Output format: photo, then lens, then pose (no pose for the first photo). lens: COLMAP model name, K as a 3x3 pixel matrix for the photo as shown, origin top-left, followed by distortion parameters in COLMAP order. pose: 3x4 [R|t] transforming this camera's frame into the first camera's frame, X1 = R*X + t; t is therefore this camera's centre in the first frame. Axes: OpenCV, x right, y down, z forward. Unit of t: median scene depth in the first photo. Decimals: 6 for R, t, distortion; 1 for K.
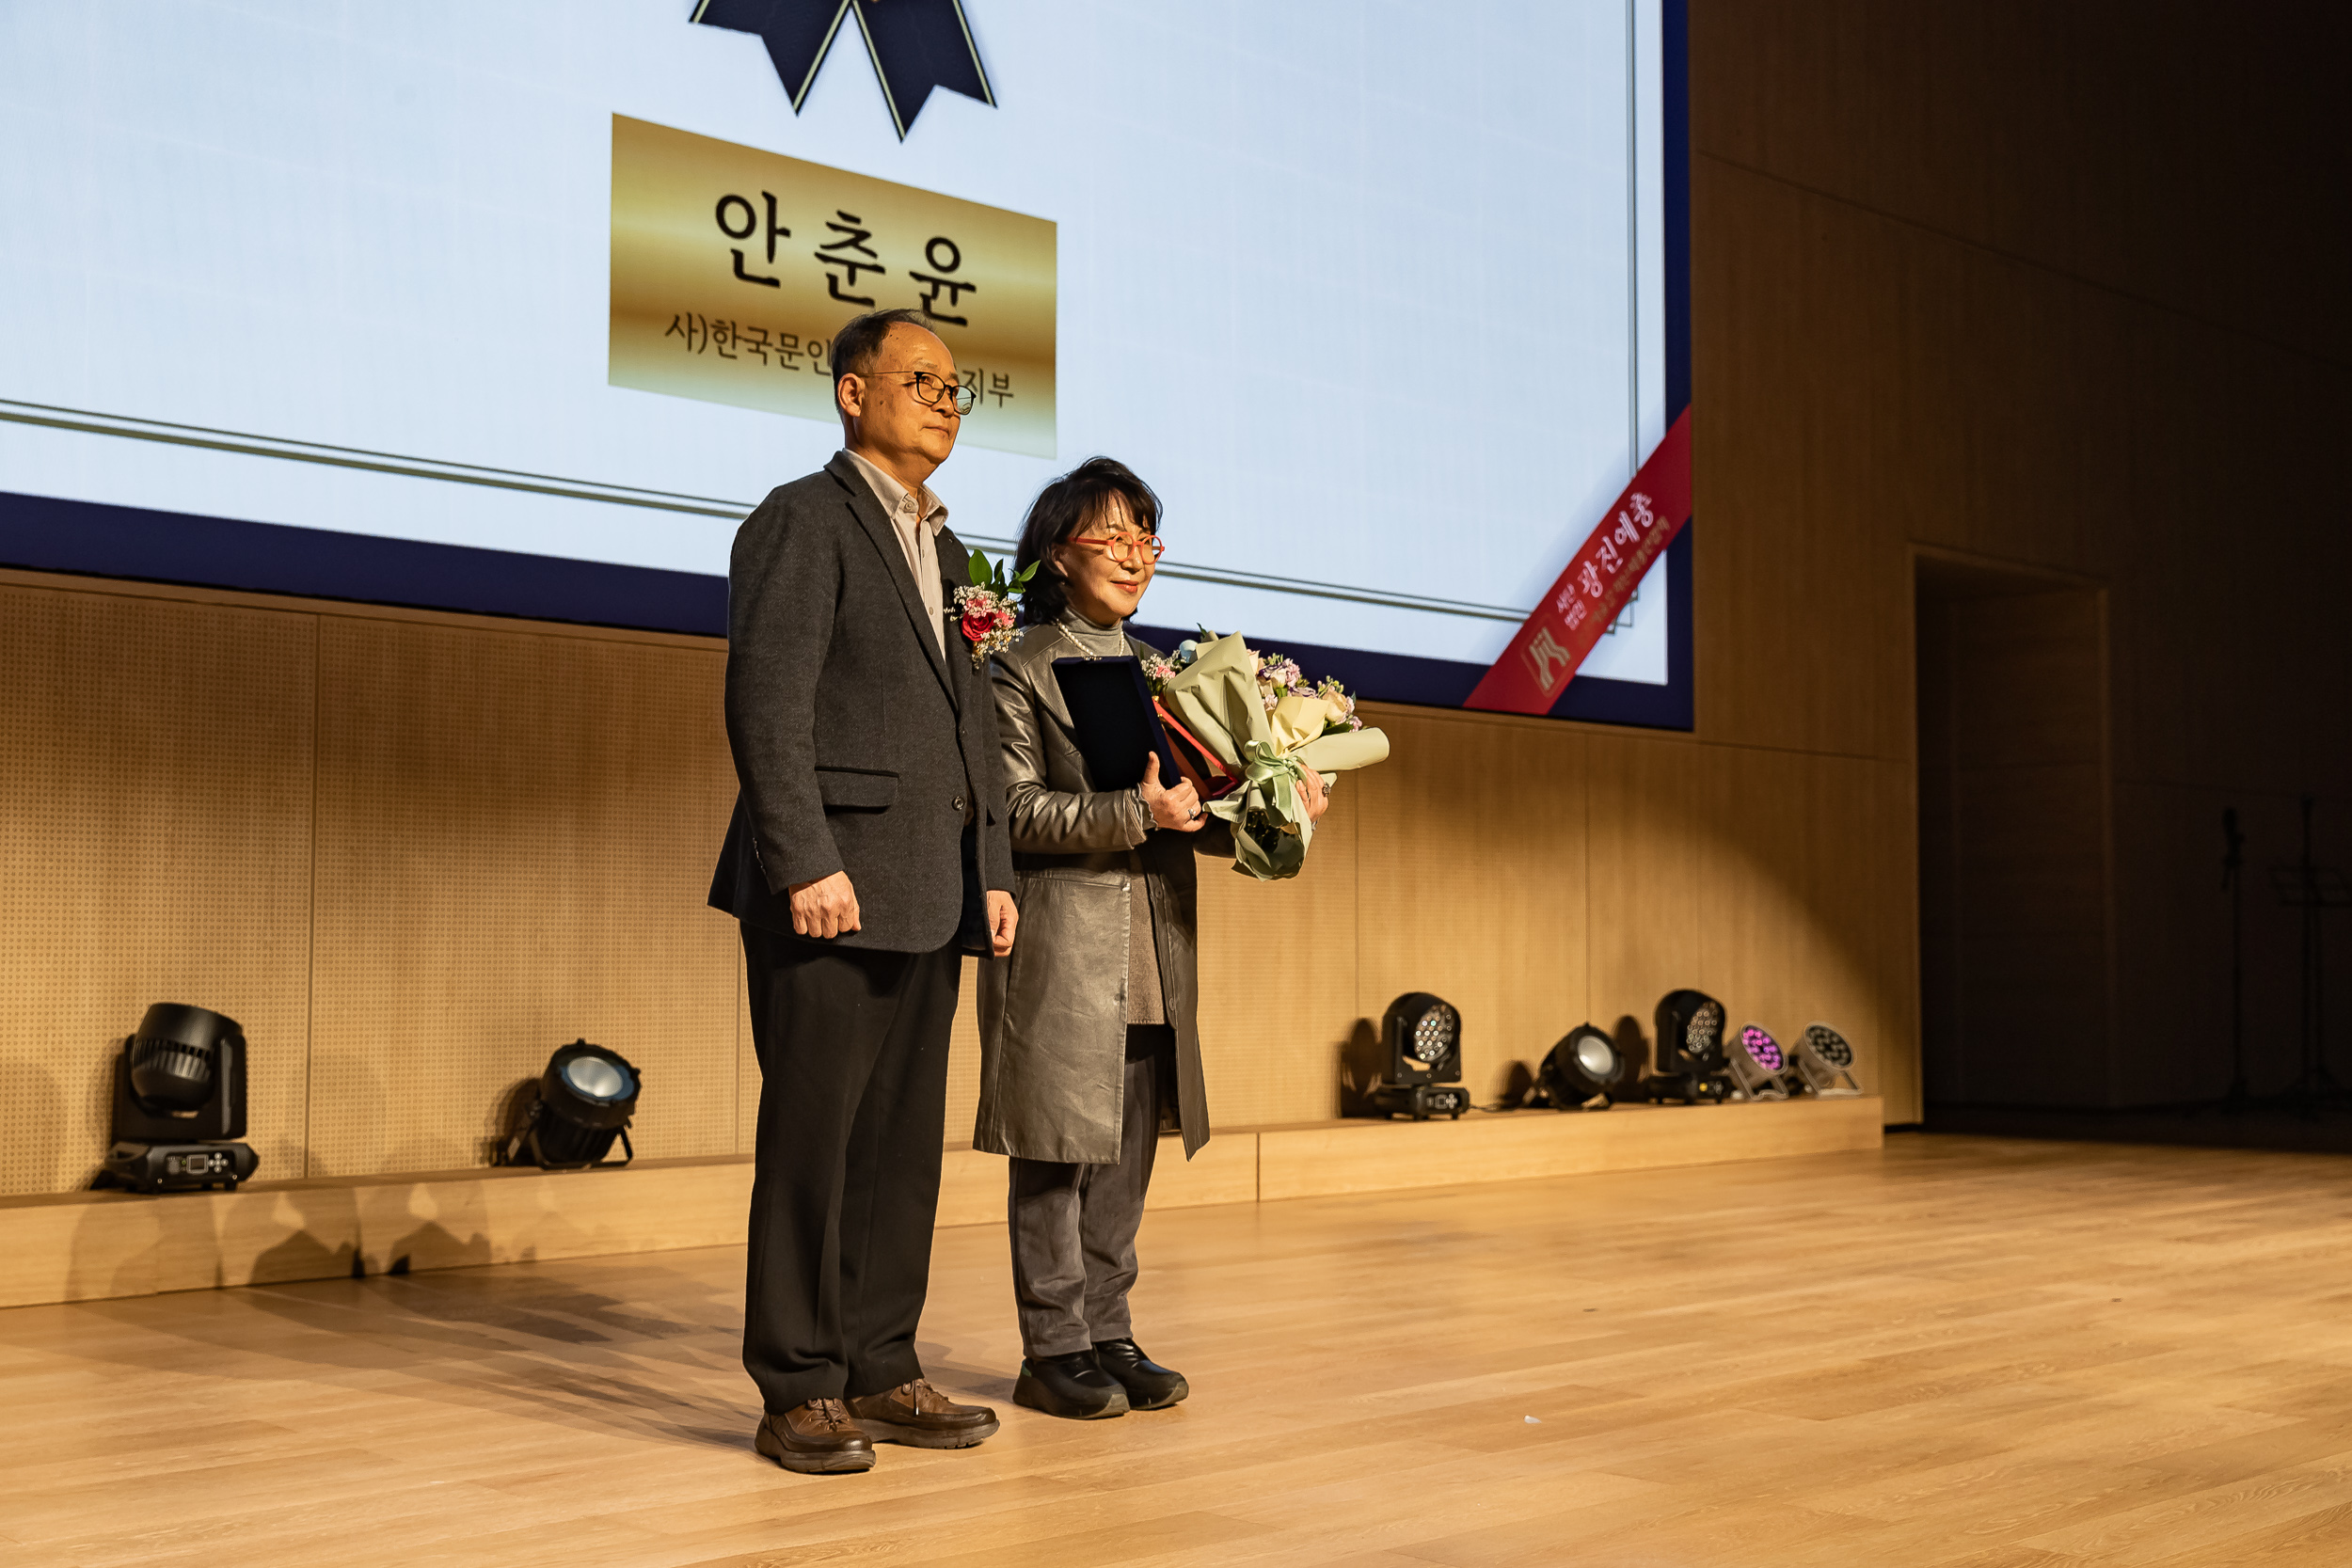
lens RADIAL K [[2727.7, 0, 1176.0], [0, 2727.7, 784.0], [0, 0, 1]] dist [0.008201, -0.027827]
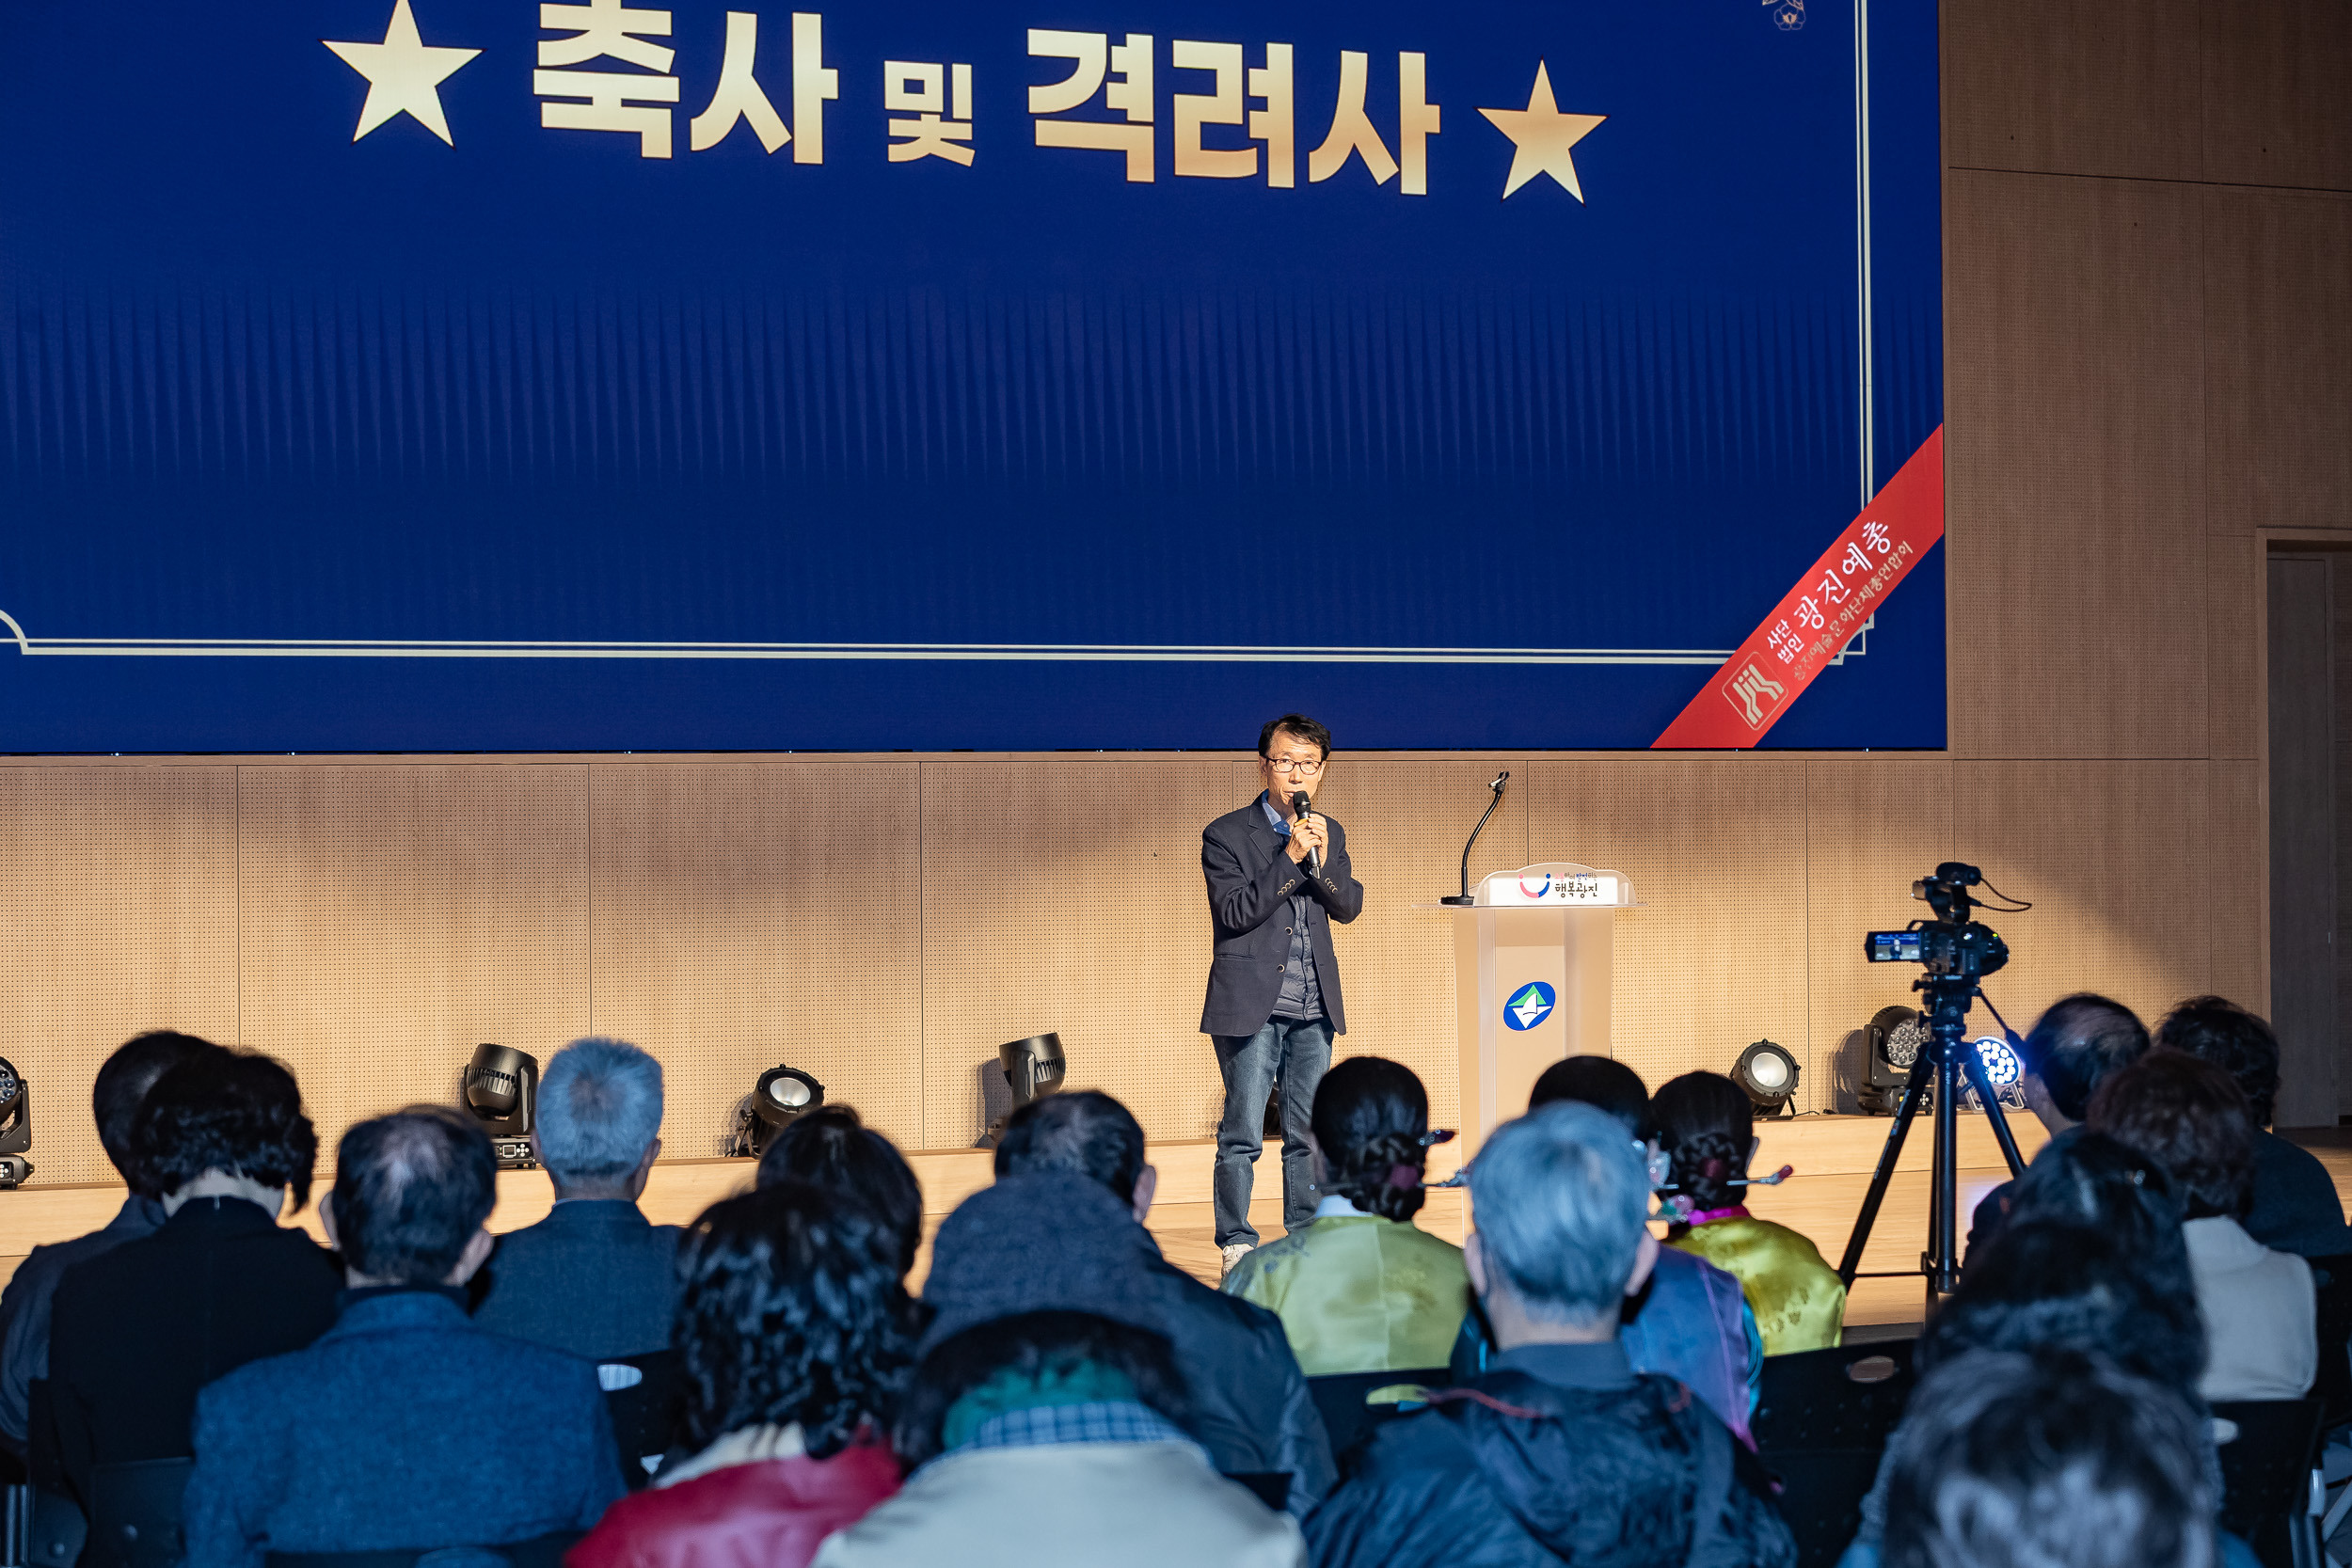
lens RADIAL K [[5364.3, 0, 1176.0], [0, 5364.3, 784.0], [0, 0, 1]] dist [0.022561, -0.481879]
pose [[0.955770, -0.012483, -0.293851, 0.519650], [0.029564, 0.998116, 0.053760, -0.126550], [0.292627, -0.060070, 0.954338, -1.024141]]
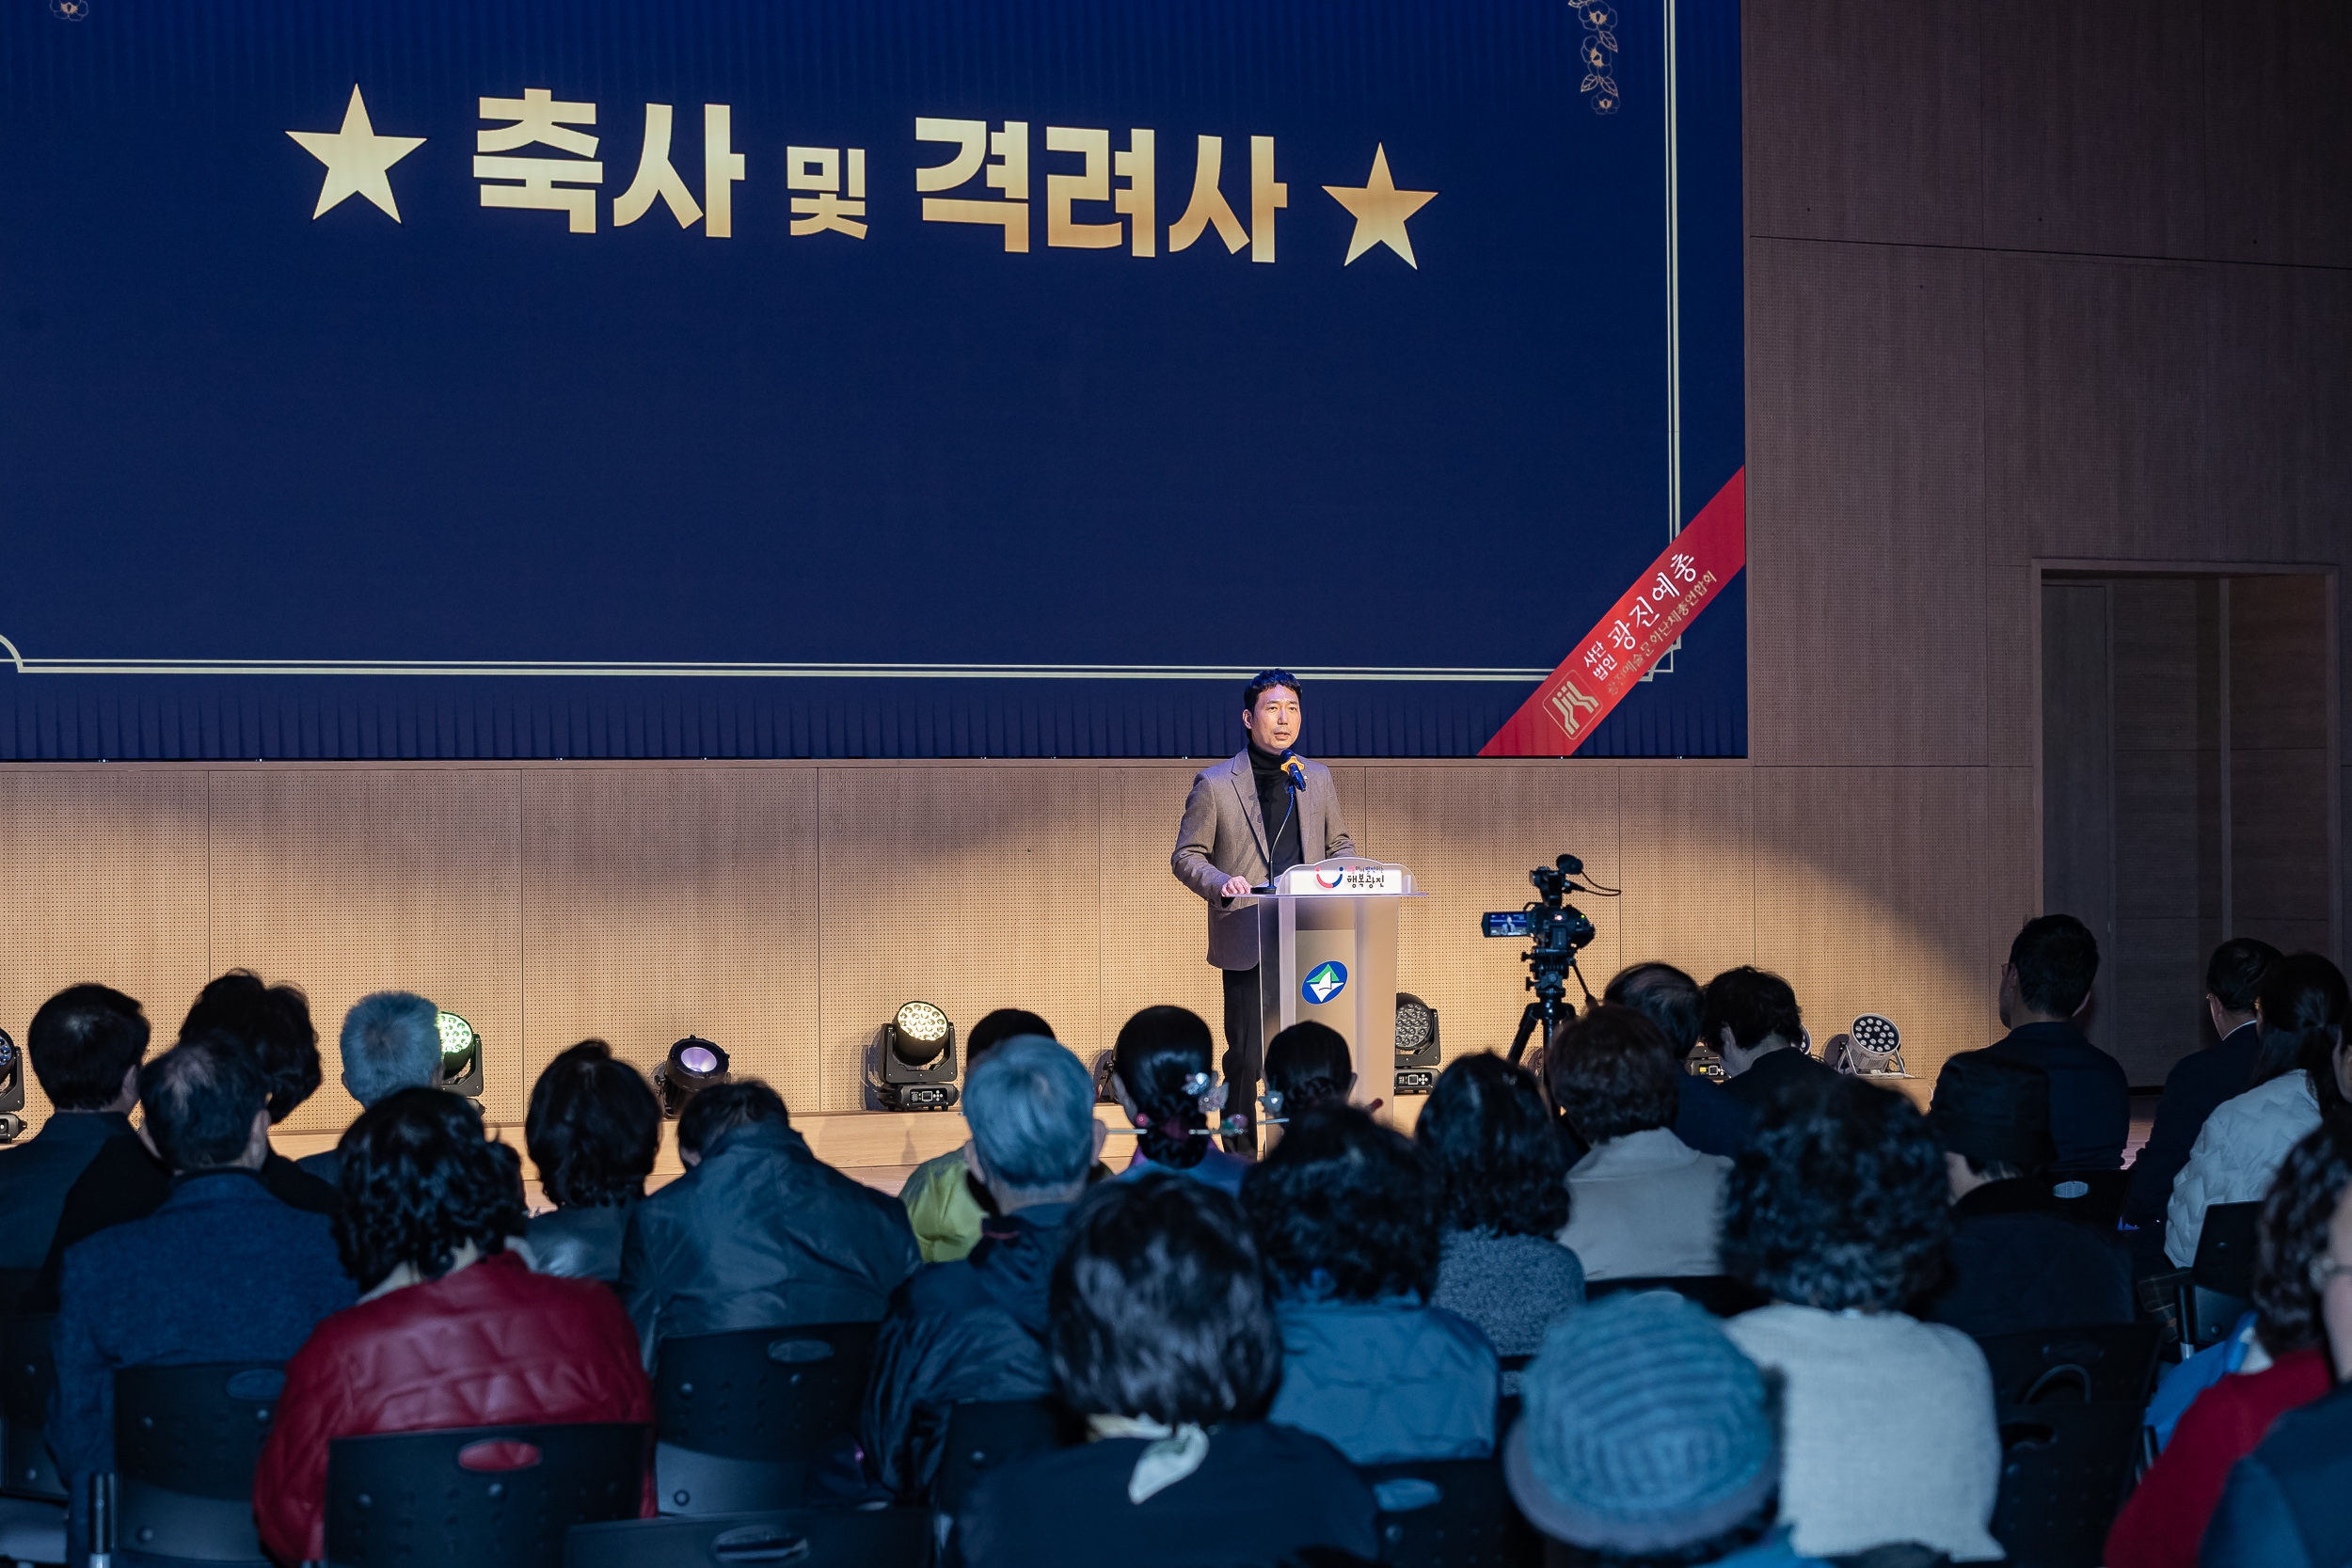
lens RADIAL K [[5215.0, 0, 1176.0], [0, 5215.0, 784.0], [0, 0, 1]] dist [0.040755, -0.578670]
pose [[0.954376, -0.011219, -0.298398, 0.631608], [0.028589, 0.998136, 0.053910, -0.136568], [0.297237, -0.059981, 0.952918, -1.178411]]
